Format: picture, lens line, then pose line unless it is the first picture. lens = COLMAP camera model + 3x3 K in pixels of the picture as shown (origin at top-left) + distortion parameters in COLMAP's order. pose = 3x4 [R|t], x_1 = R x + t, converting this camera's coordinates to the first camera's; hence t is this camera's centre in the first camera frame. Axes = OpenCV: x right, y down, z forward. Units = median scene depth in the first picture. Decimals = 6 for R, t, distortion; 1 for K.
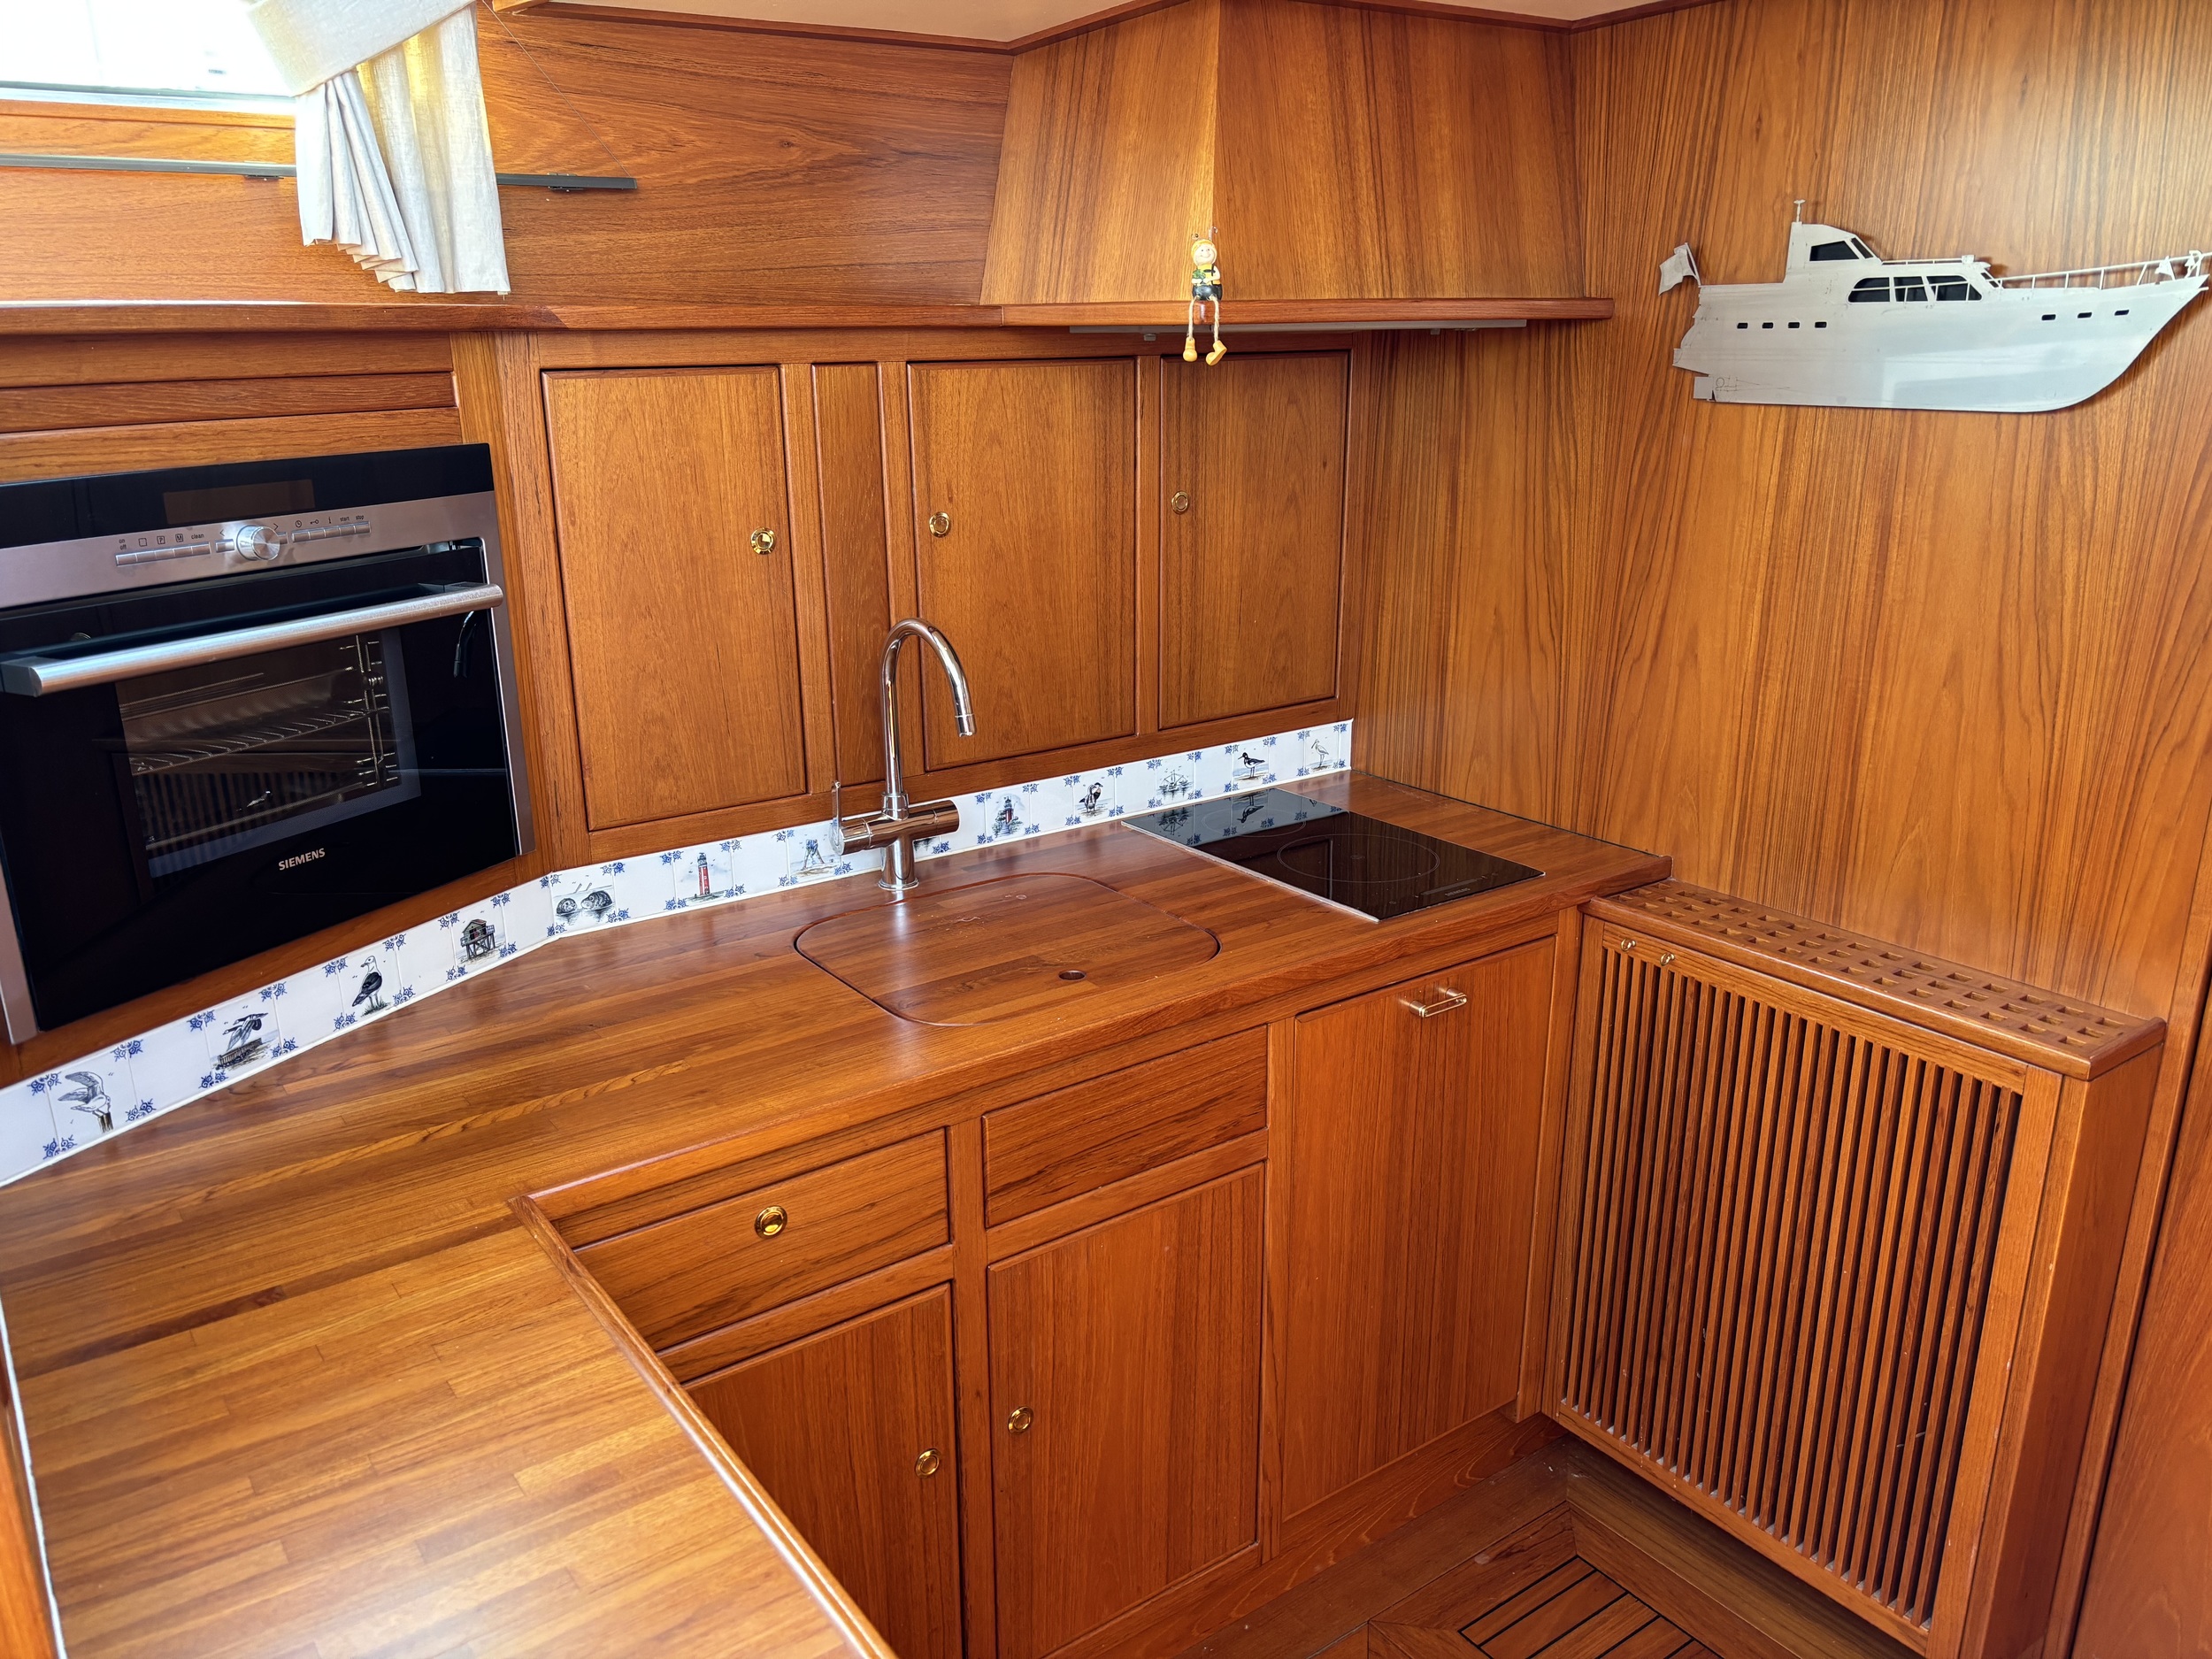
lens RADIAL K [[1662.8, 0, 1107.7], [0, 1662.8, 838.7], [0, 0, 1]] dist [0.053825, -0.056112]
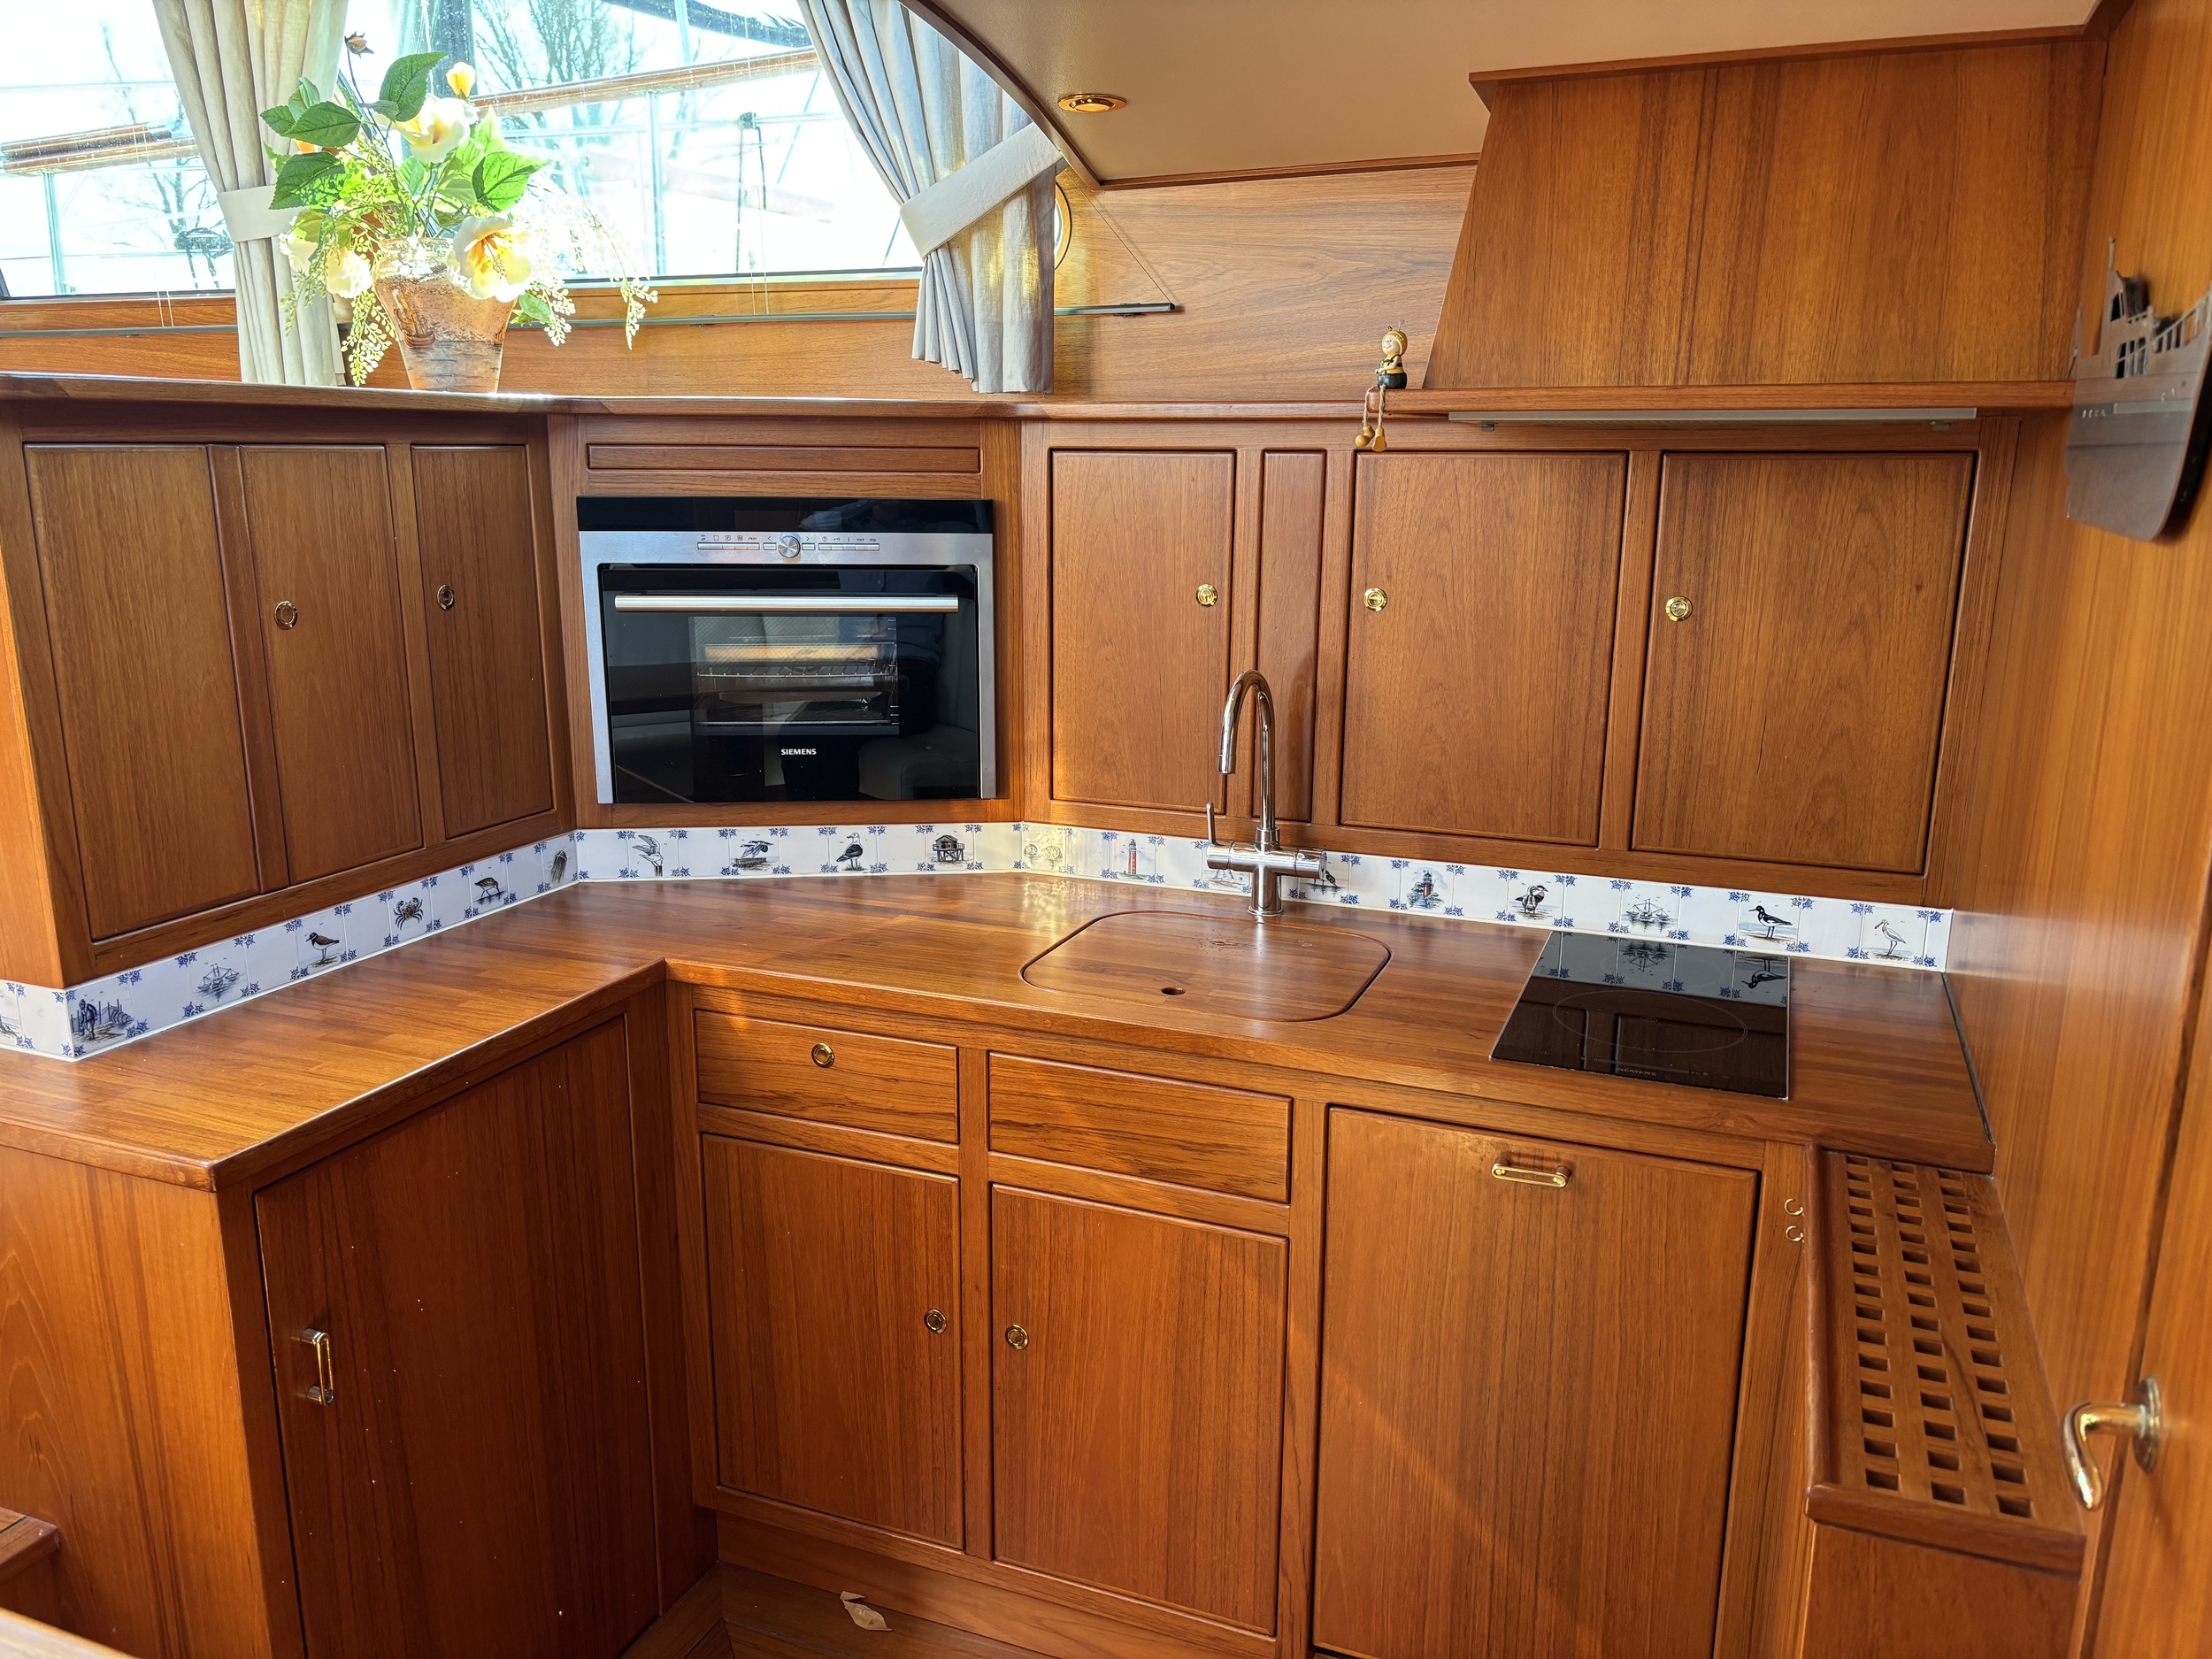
lens RADIAL K [[1662.8, 0, 1100.6], [0, 1662.8, 832.4], [0, 0, 1]] dist [0.053825, -0.056112]
pose [[0.536309, 0.201767, -0.819550, 0.736909], [-0.259256, 0.963444, 0.067537, -0.071822], [0.803218, 0.176252, 0.569013, 0.277065]]
